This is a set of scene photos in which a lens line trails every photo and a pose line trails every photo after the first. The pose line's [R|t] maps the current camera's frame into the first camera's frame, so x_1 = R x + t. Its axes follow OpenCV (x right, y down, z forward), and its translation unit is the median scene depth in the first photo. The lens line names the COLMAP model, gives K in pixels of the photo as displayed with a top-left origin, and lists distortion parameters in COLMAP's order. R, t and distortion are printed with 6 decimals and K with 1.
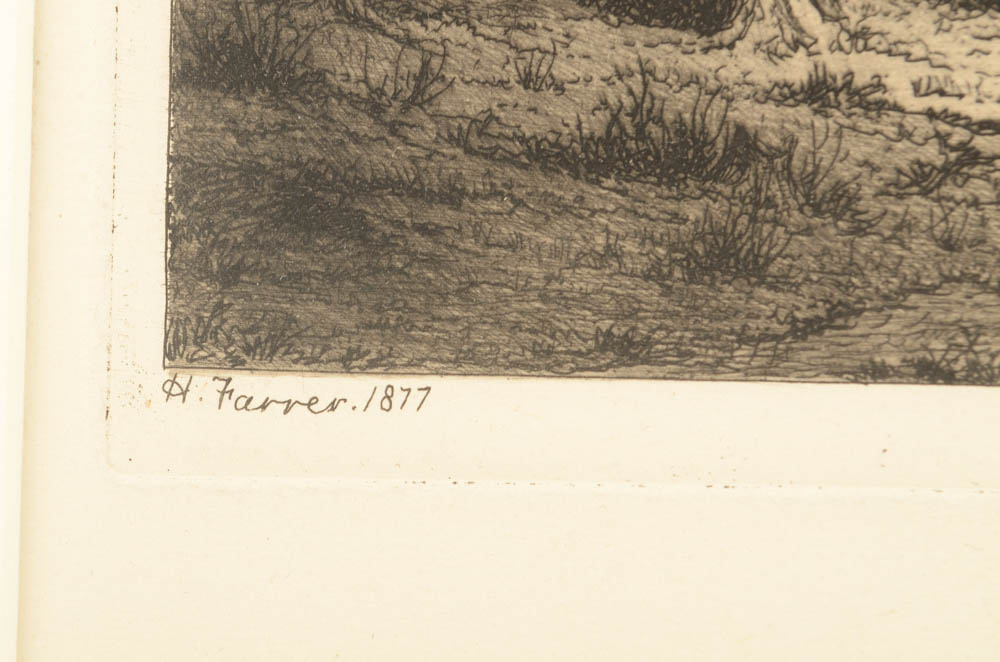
lens RADIAL K [[2292.9, 0, 500.5], [0, 2292.9, 332.5], [0, 0, 1]] dist [0.021695, 0.000000]
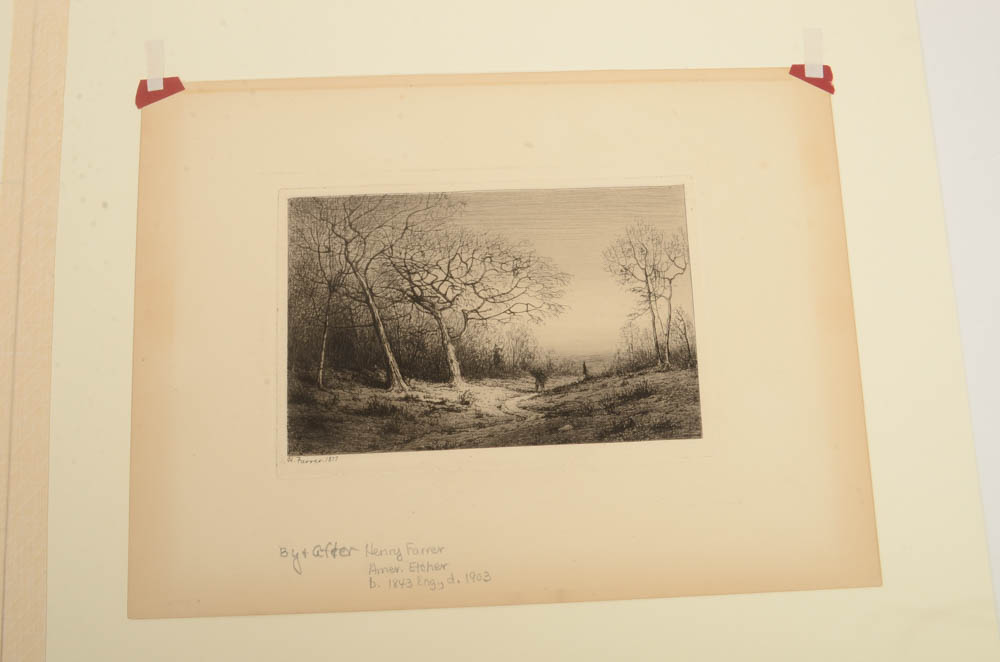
lens RADIAL K [[1018.4, 0, 508.9], [0, 1018.4, 332.1], [0, 0, 1]] dist [-0.026723, 0.000000]
pose [[0.992108, -0.041294, 0.118393, 0.098066], [0.061419, 0.983226, -0.171739, 0.172777], [-0.109315, 0.177655, 0.978003, -1.445069]]
